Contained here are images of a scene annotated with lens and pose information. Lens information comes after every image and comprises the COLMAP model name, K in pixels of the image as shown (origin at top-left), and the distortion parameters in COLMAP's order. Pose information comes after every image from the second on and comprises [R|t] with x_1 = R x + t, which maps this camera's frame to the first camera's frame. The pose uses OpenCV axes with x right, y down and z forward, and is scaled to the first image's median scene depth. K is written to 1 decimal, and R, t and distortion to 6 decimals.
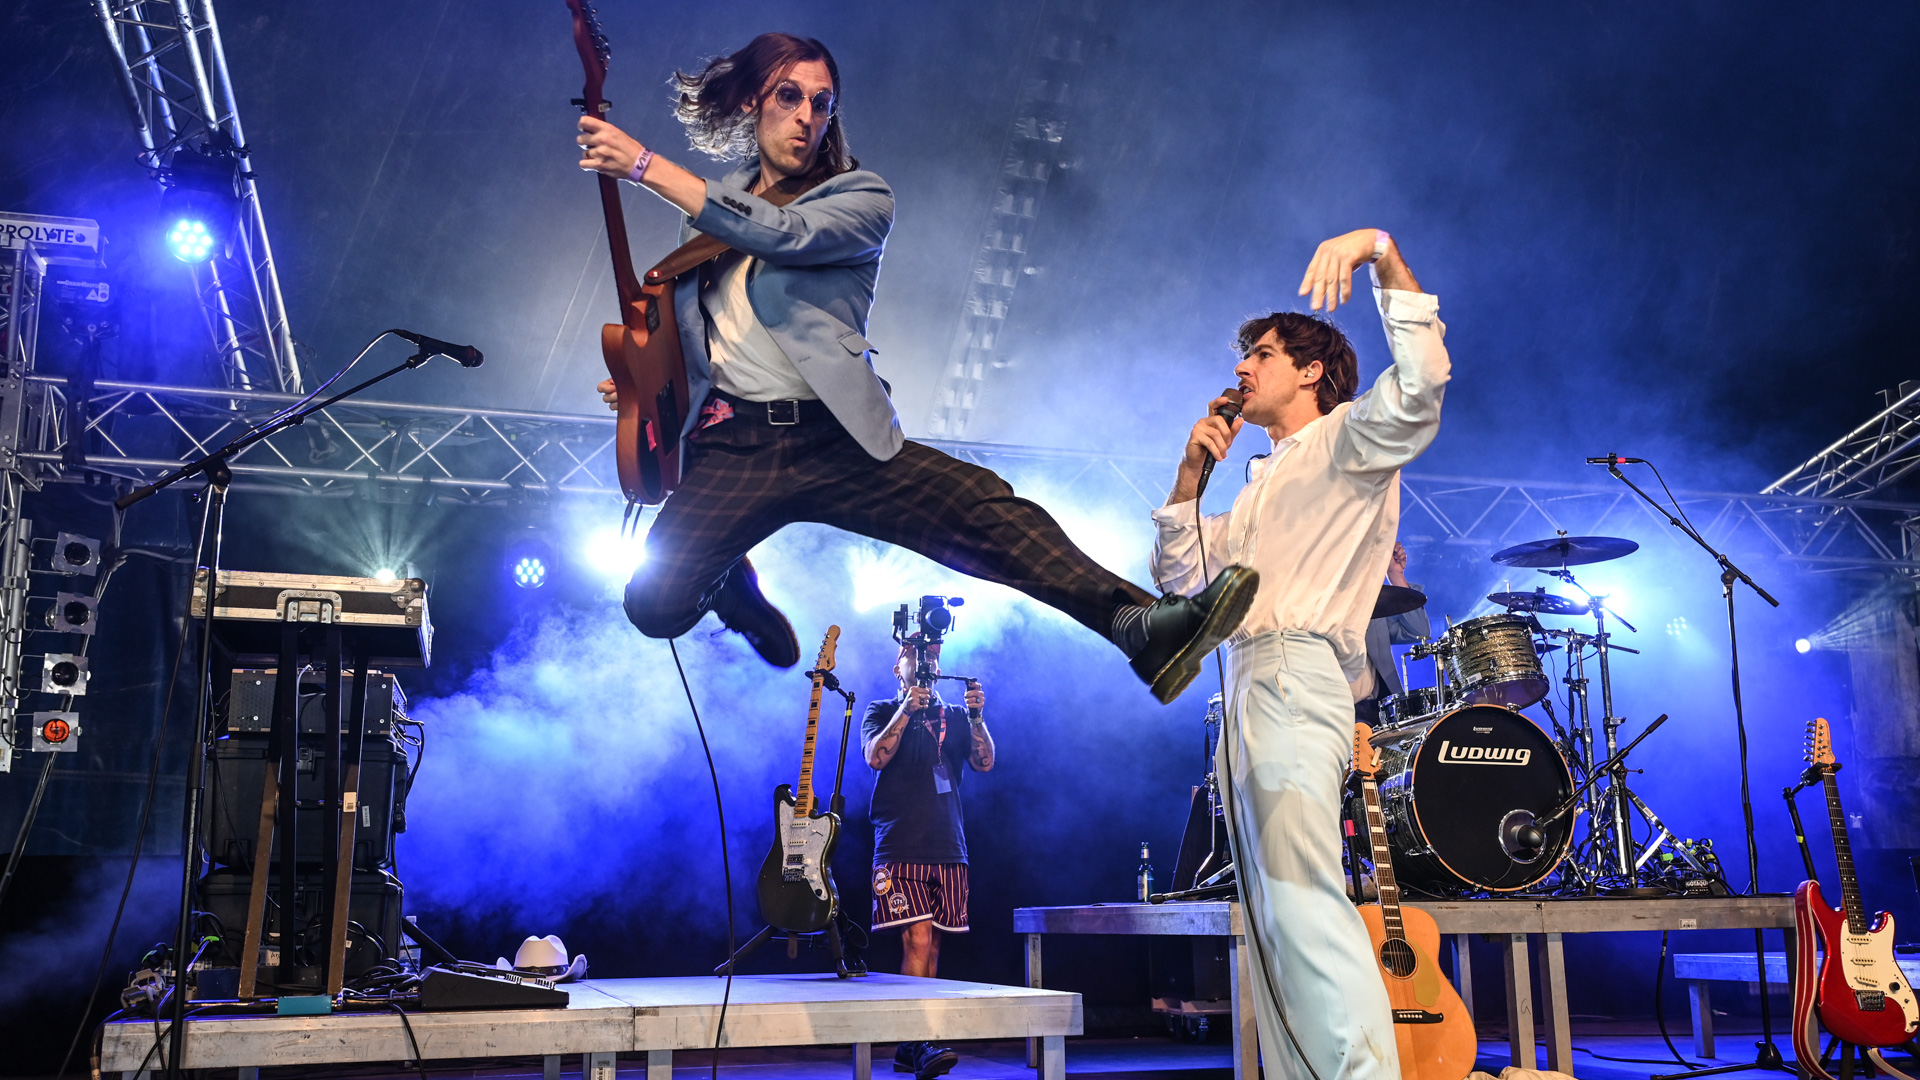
lens RADIAL K [[1639.4, 0, 962.6], [0, 1639.4, 602.5], [0, 0, 1]] dist [0.006598, -0.000809]
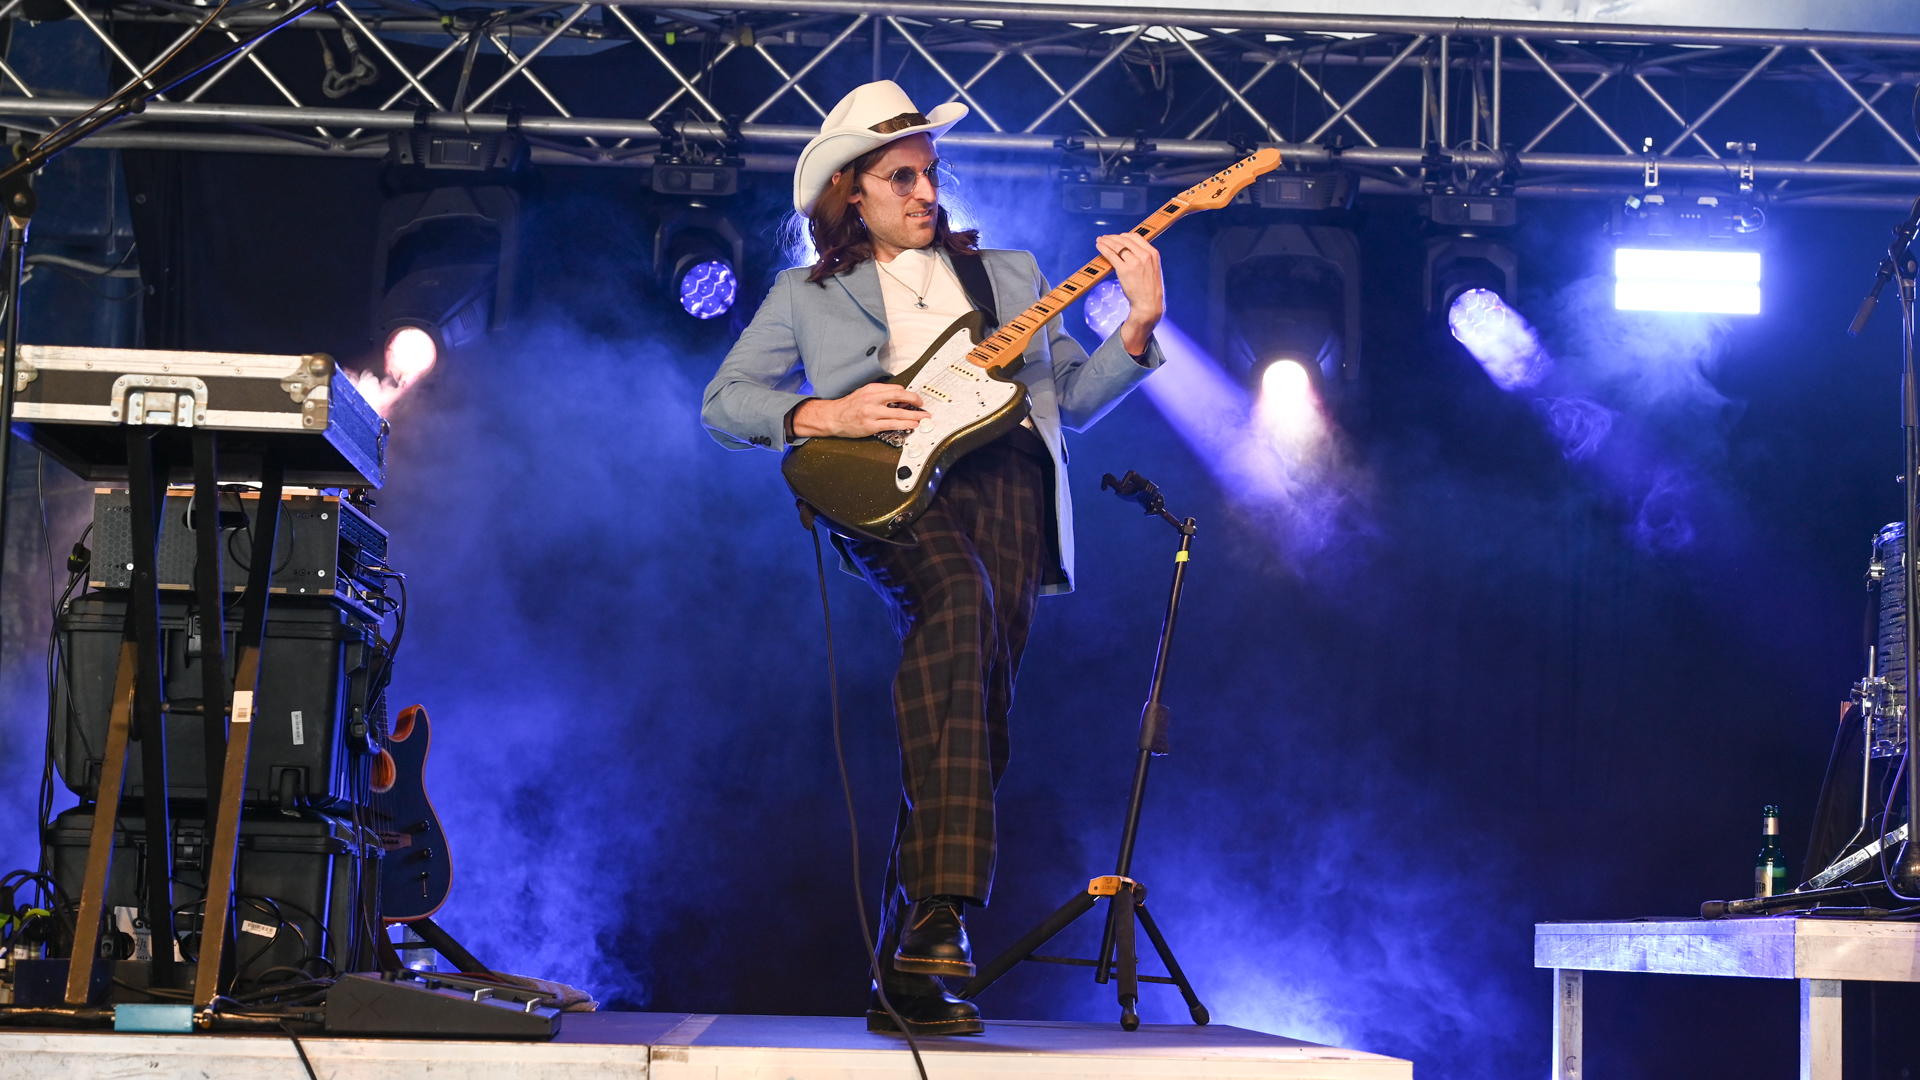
lens RADIAL K [[3404.9, 0, 960.0], [0, 3404.9, 540.0], [0, 0, 1]] dist [-0.026598, -0.006163]
pose [[0.969835, 0.010471, -0.243536, 0.216803], [0.007955, 0.997185, 0.074554, -0.038275], [0.243631, -0.074242, 0.967022, -0.194771]]
